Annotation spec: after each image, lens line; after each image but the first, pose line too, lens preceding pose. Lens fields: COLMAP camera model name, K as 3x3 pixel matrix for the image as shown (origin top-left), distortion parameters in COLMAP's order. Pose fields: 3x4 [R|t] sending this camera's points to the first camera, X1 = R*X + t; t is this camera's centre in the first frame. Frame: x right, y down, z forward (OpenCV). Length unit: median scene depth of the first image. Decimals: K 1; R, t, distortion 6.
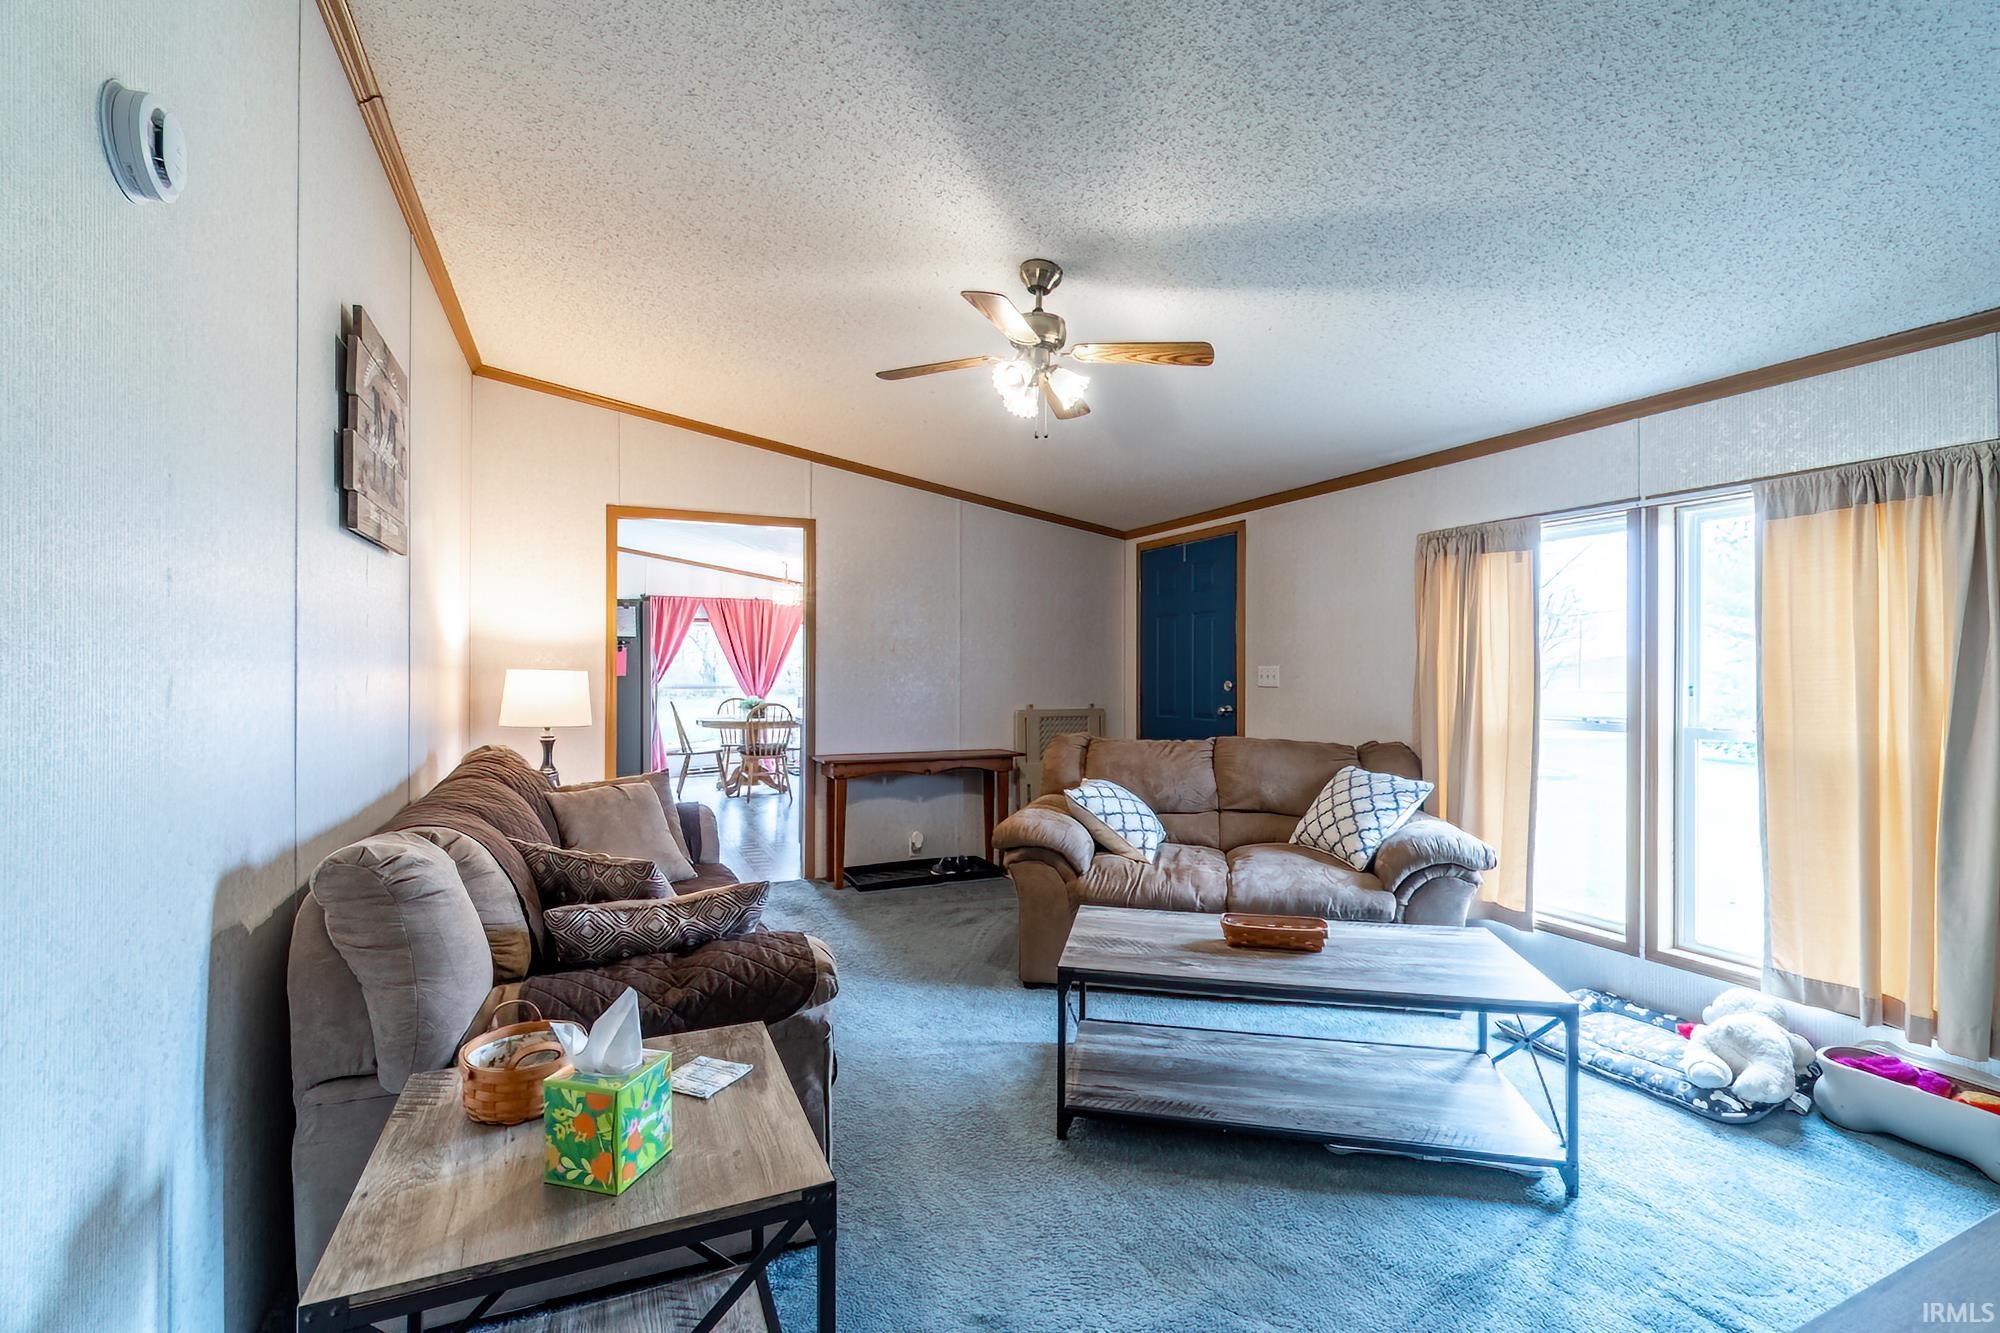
lens RADIAL K [[887.1, 0, 984.1], [0, 887.1, 663.7], [0, 0, 1]] dist [-0.000543, 0.000523]
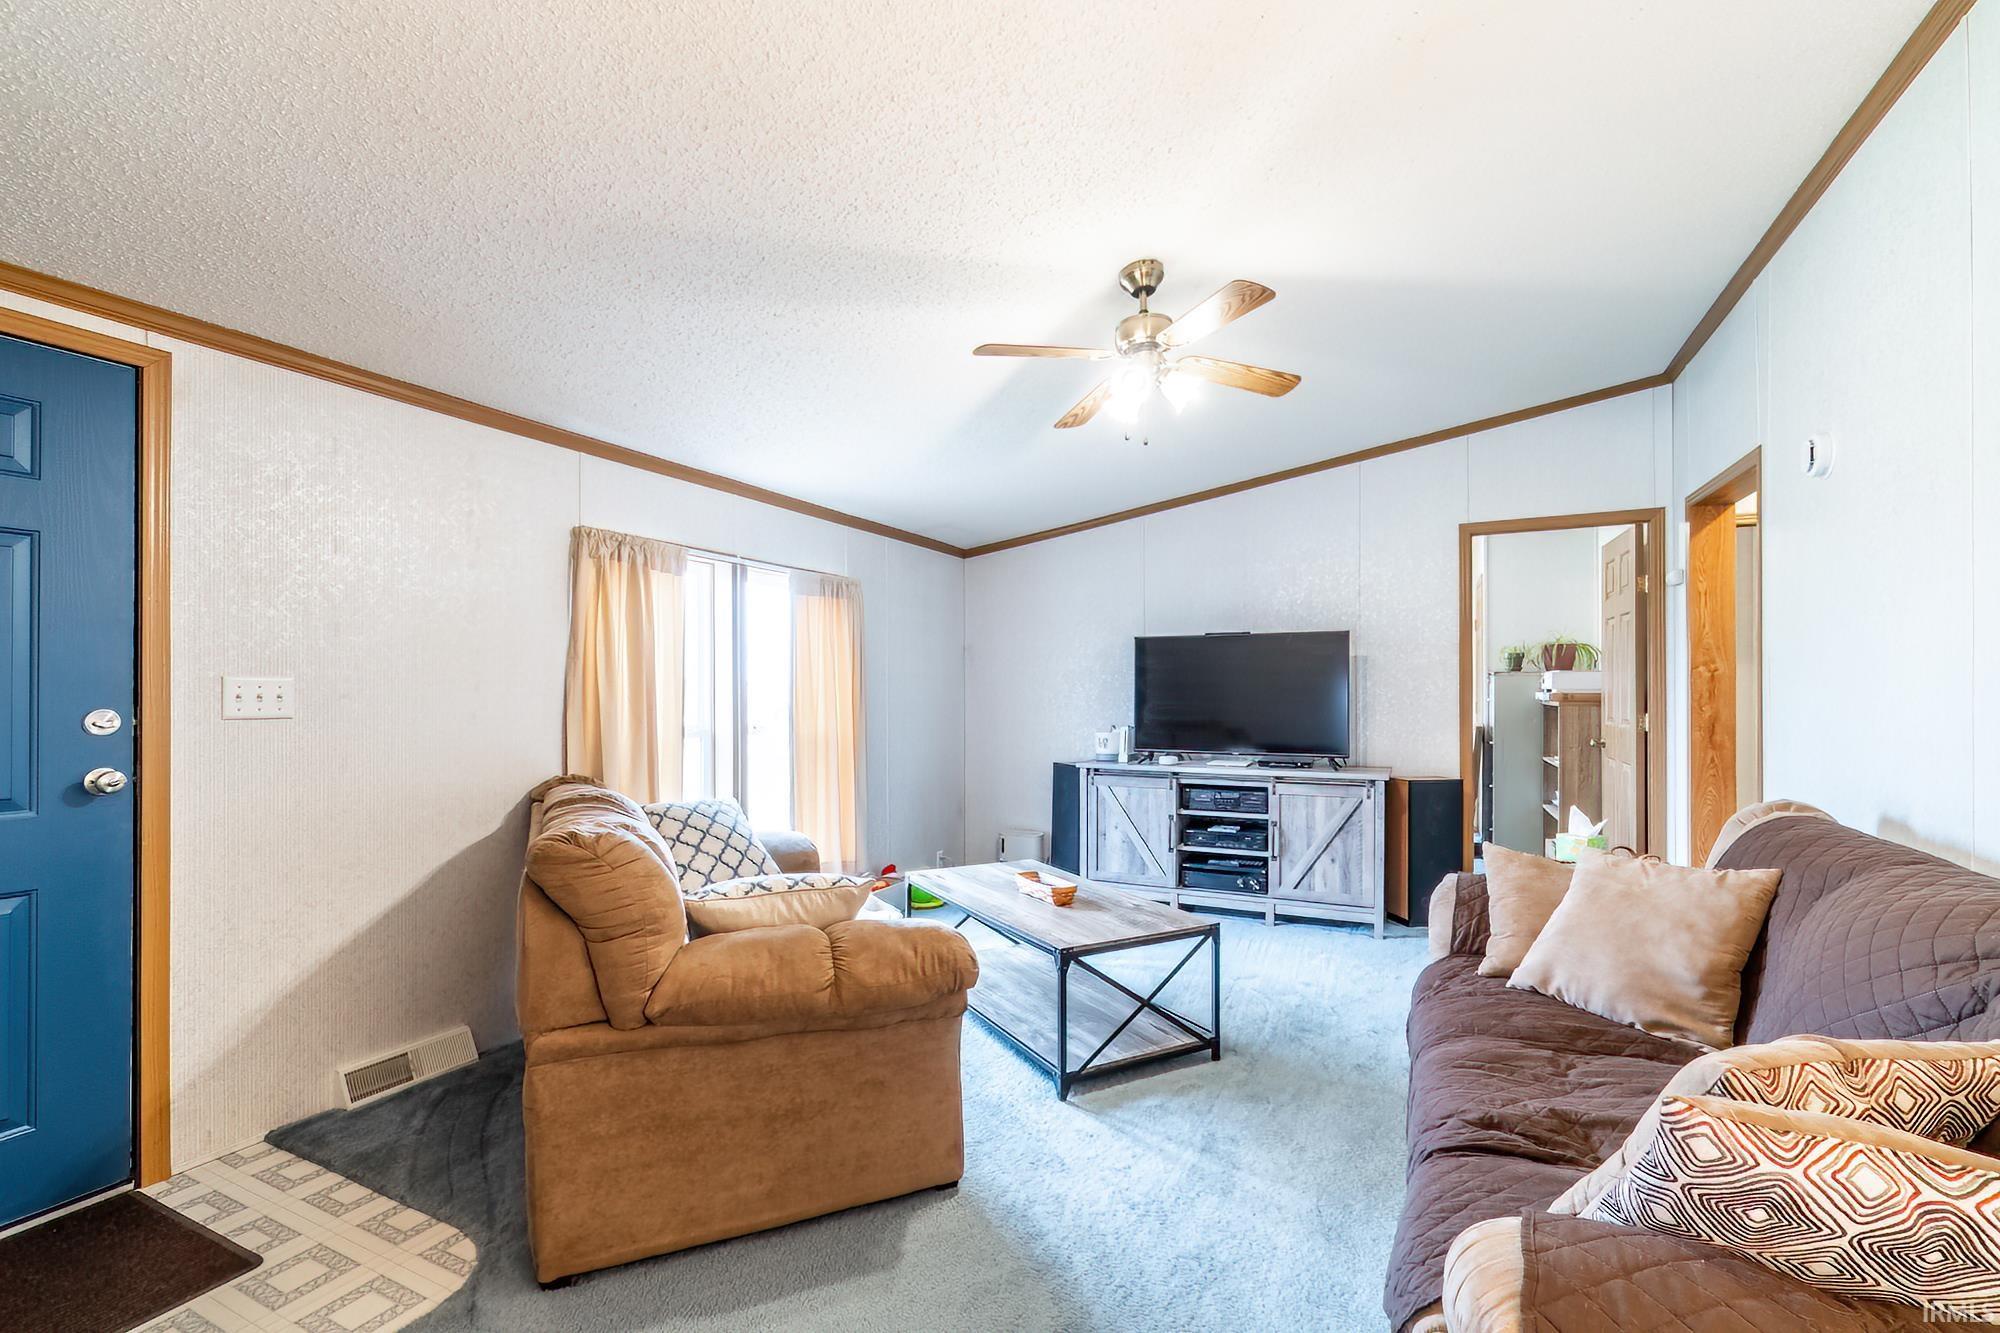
lens RADIAL K [[890.9, 0, 1002.2], [0, 890.9, 687.9], [0, 0, 1]] dist [-0.000877, 0.000088]
pose [[-0.637432, -0.000045, 0.770506, -0.405780], [-0.006366, 0.999966, -0.005208, 0.010099], [-0.770480, -0.008225, -0.637411, 1.193488]]
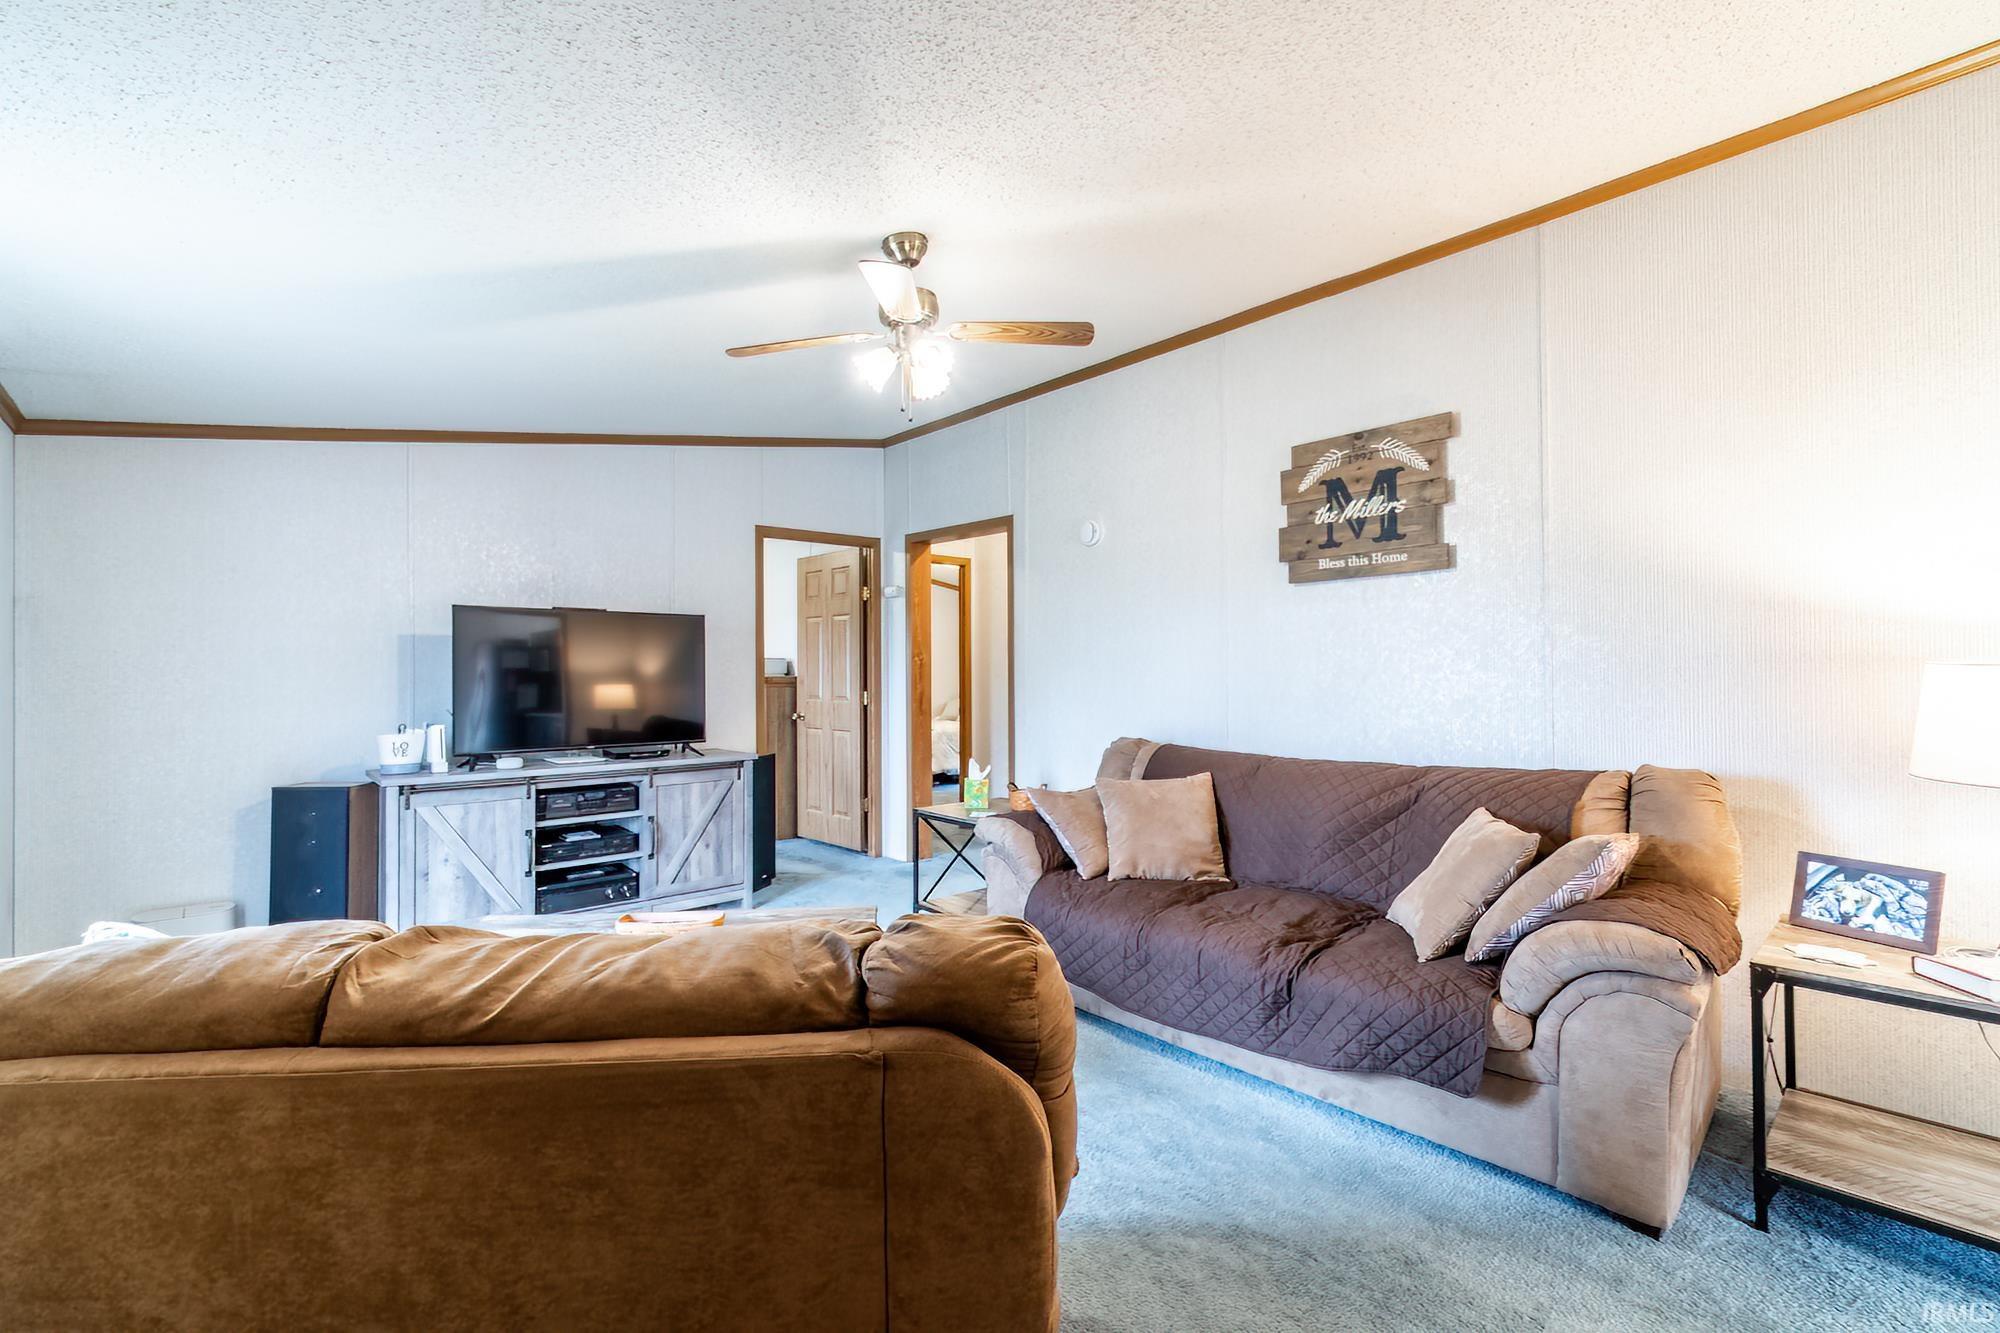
lens RADIAL K [[887.1, 0, 984.1], [0, 887.1, 663.7], [0, 0, 1]] dist [-0.000543, 0.000523]
pose [[-0.951052, -0.001756, -0.309026, 0.185147], [0.003746, 0.999845, -0.017207, 0.011537], [0.309008, -0.017523, -0.950898, 1.317424]]
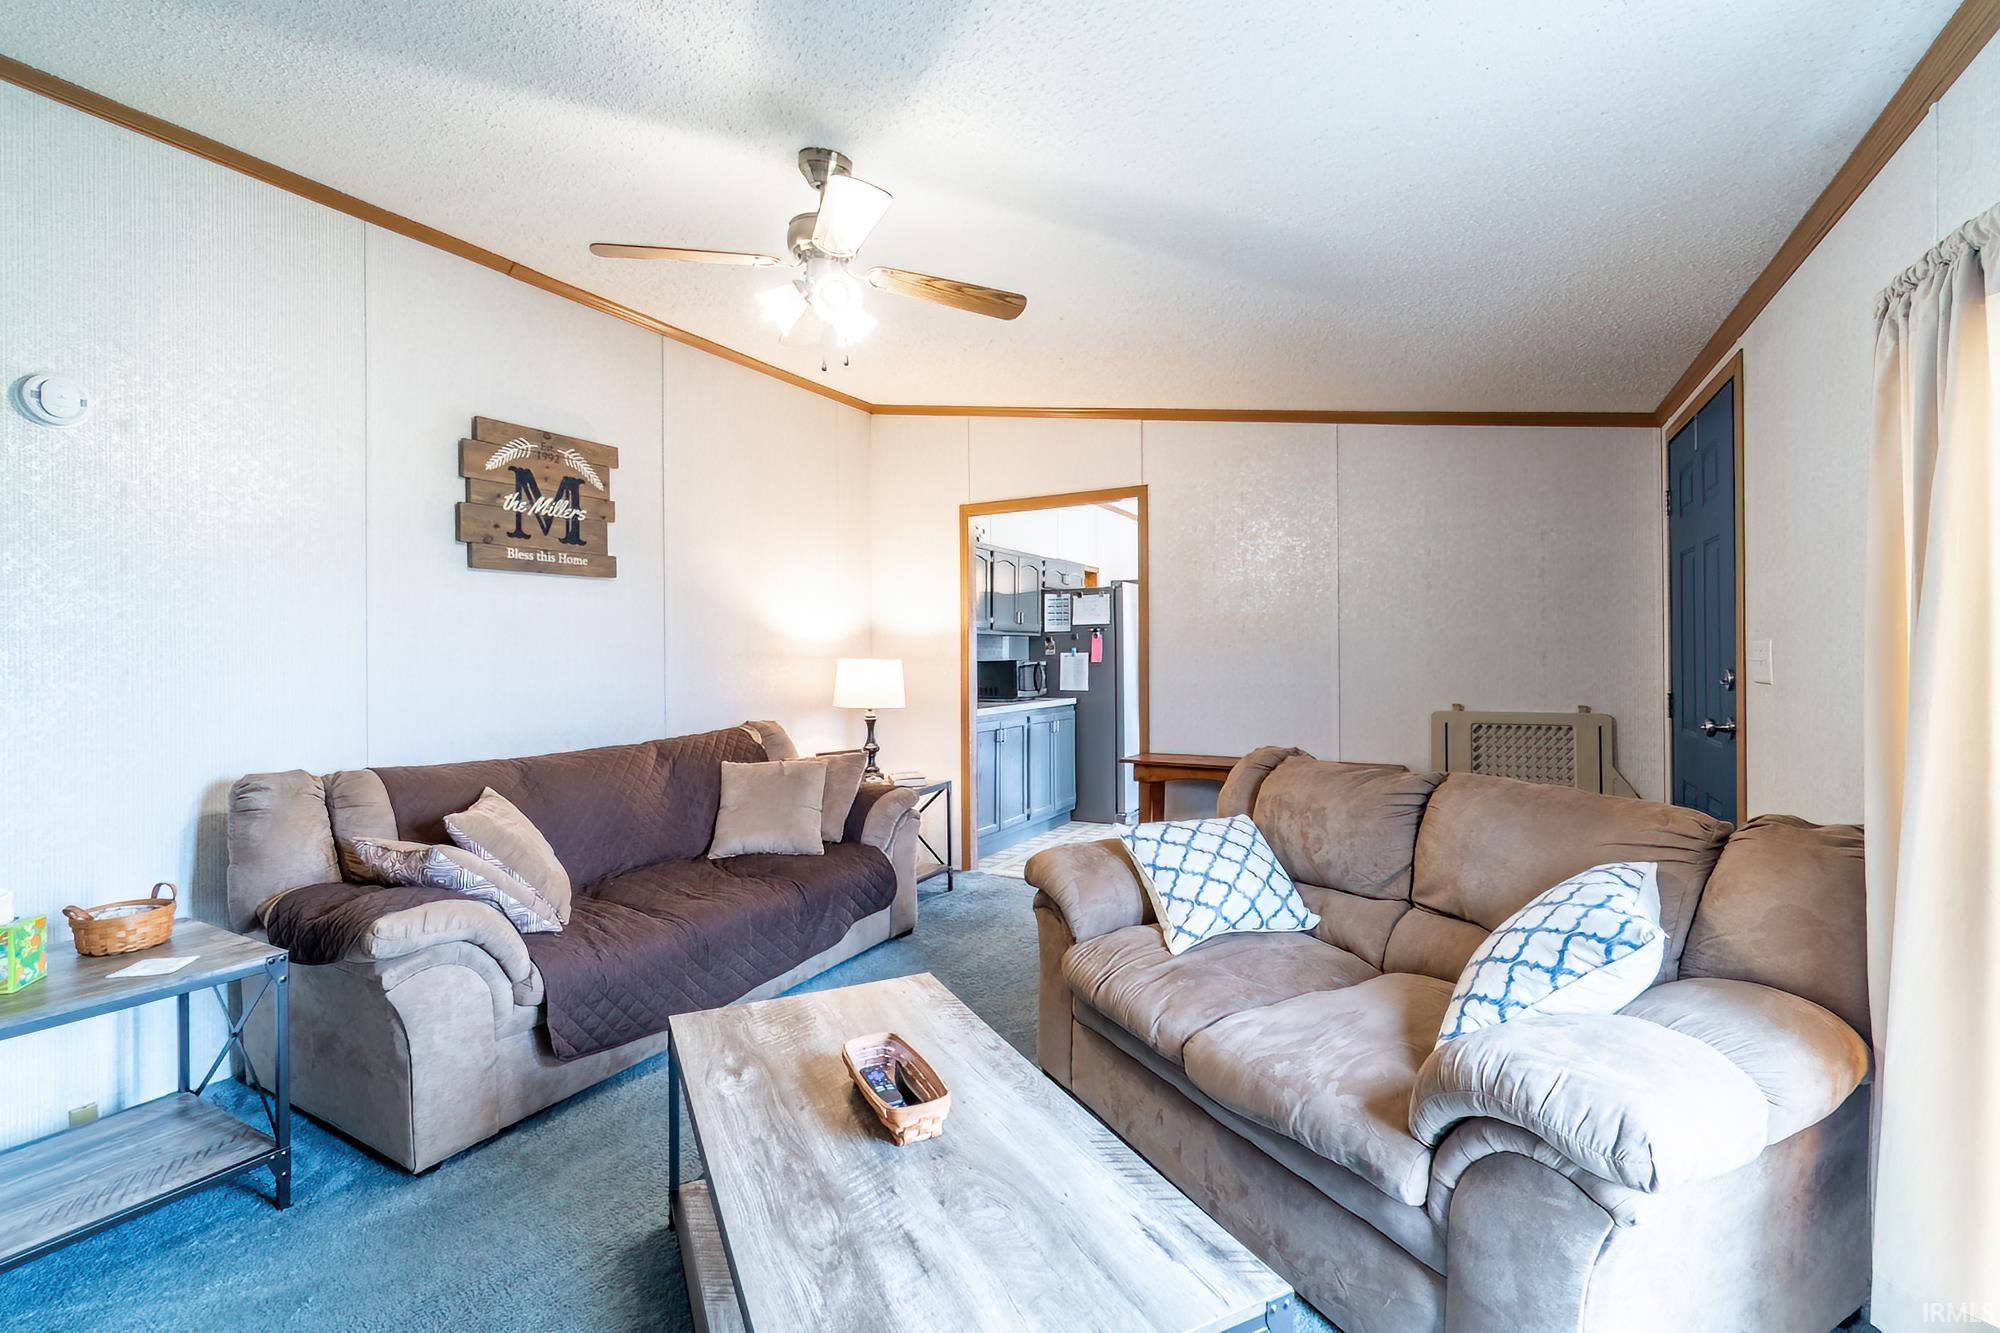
lens RADIAL K [[887.1, 0, 984.1], [0, 887.1, 663.7], [0, 0, 1]] dist [-0.000543, 0.000523]
pose [[0.600458, -0.000721, -0.799656, 0.541250], [0.017092, 0.999783, 0.011933, 0.001740], [0.799474, -0.020833, 0.600339, 0.434890]]
